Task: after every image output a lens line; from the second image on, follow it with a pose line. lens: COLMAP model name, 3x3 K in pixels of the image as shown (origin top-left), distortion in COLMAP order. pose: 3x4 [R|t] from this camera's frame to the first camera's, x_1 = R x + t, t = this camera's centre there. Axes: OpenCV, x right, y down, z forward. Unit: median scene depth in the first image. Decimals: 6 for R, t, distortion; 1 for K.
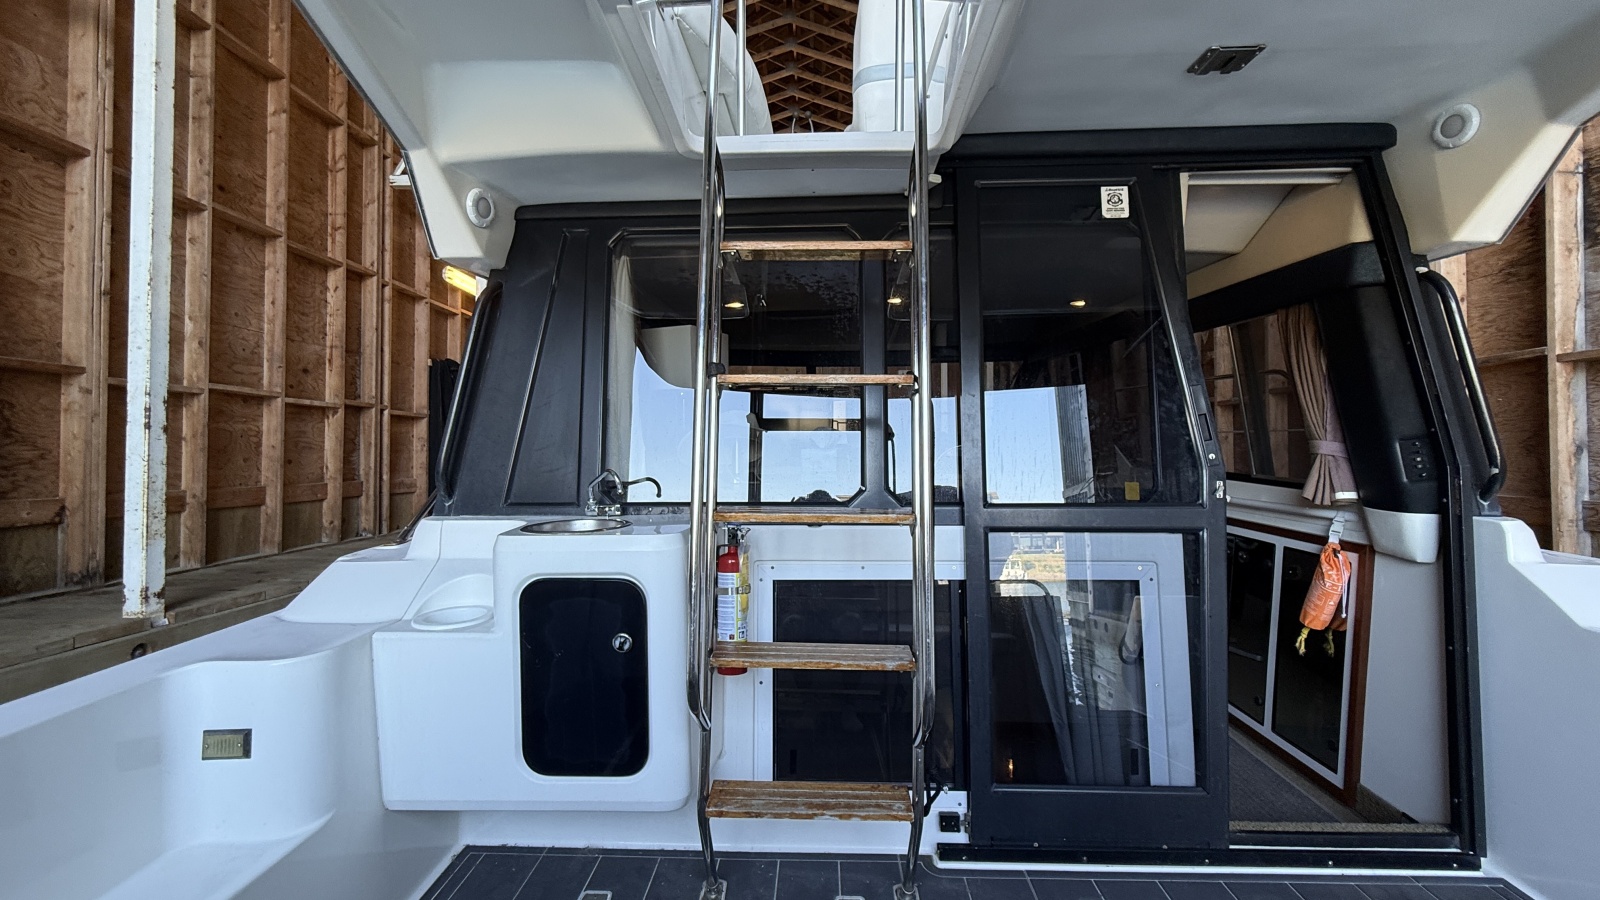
lens RADIAL K [[629.1, 0, 800.1], [0, 629.1, 452.6], [0, 0, 1]] dist [0.001014, -0.000395]
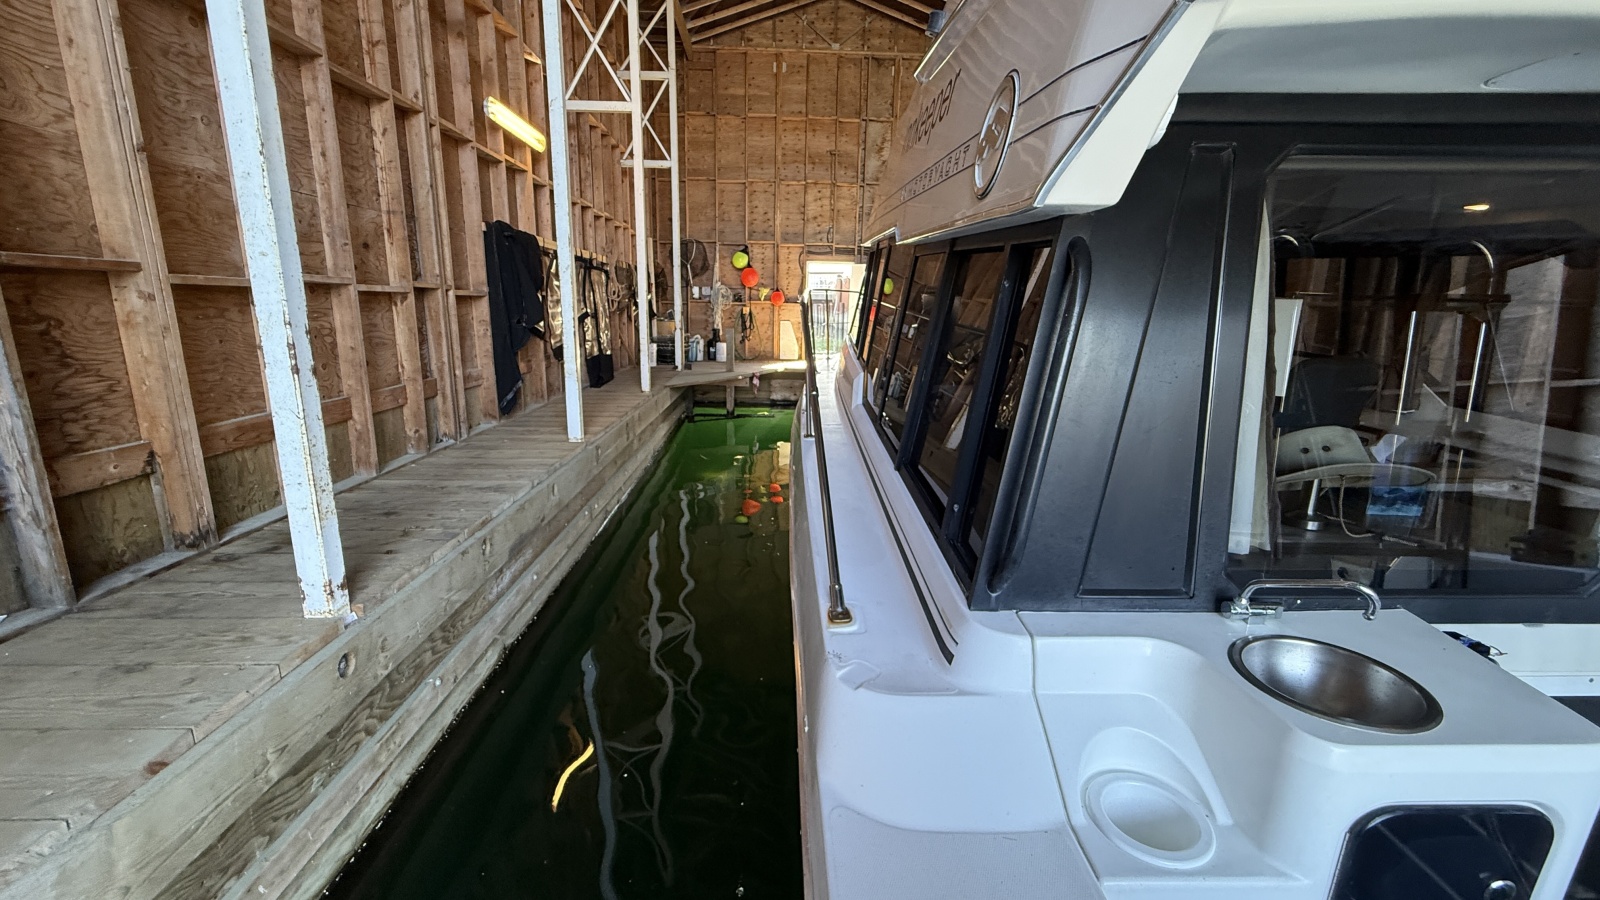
lens RADIAL K [[636.5, 0, 806.1], [0, 636.5, 449.6], [0, 0, 1]] dist [0.005055, 0.000424]
pose [[0.997897, 0.001597, 0.064803, -0.427376], [-0.016203, 0.974110, 0.225493, -0.104313], [-0.062765, -0.226069, 0.972087, 0.196053]]
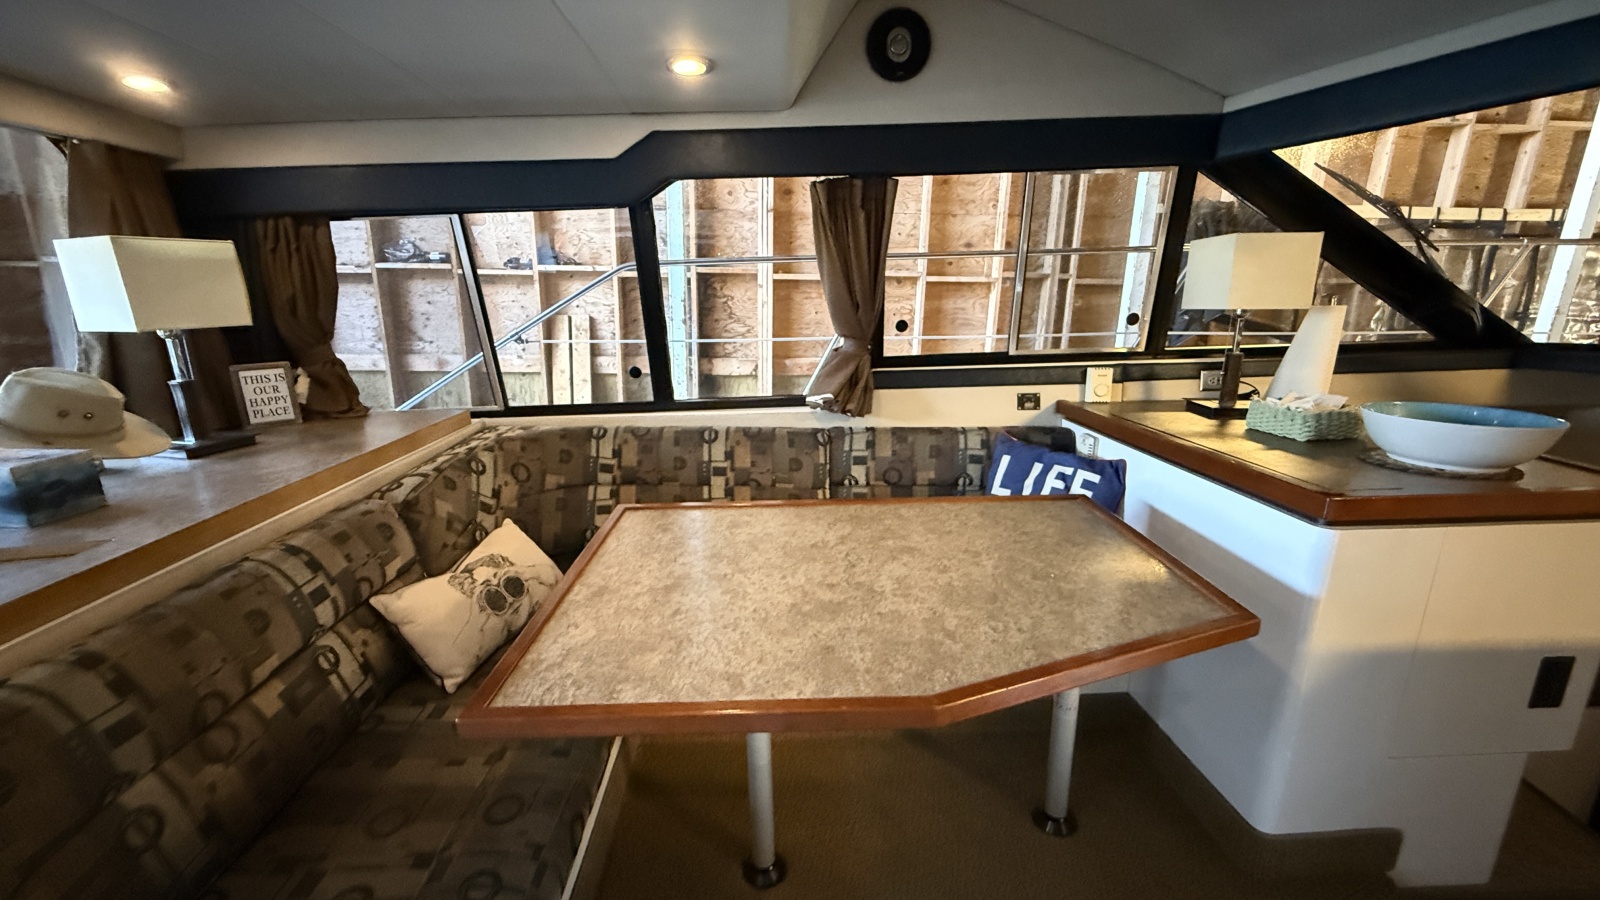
lens RADIAL K [[644.7, 0, 792.1], [0, 644.7, 446.5], [0, 0, 1]] dist [-0.001058, 0.000127]
pose [[0.064835, 0.237697, -0.969173, 0.372921], [-0.007173, 0.971302, 0.237740, -0.091618], [0.997870, -0.008462, 0.064679, 0.976060]]
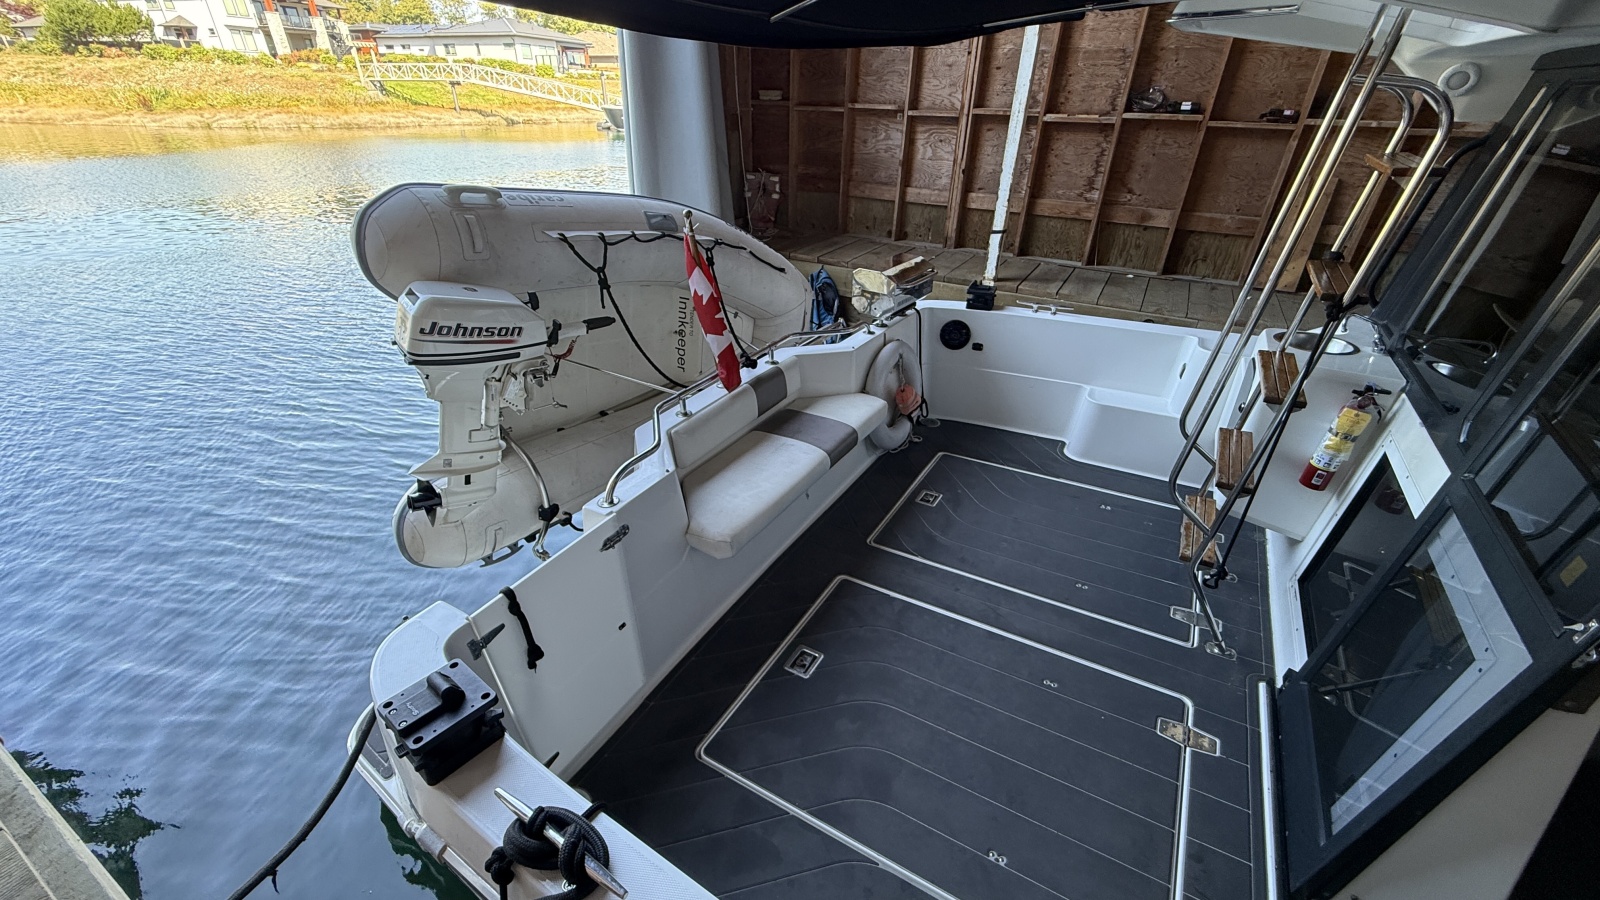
lens RADIAL K [[648.6, 0, 778.2], [0, 648.6, 449.8], [0, 0, 1]] dist [-0.000700, -0.000291]
pose [[-0.467734, 0.415177, -0.780290, 0.698935], [-0.018164, 0.878110, 0.478114, -0.157250], [0.883682, 0.237804, -0.403181, 0.249817]]
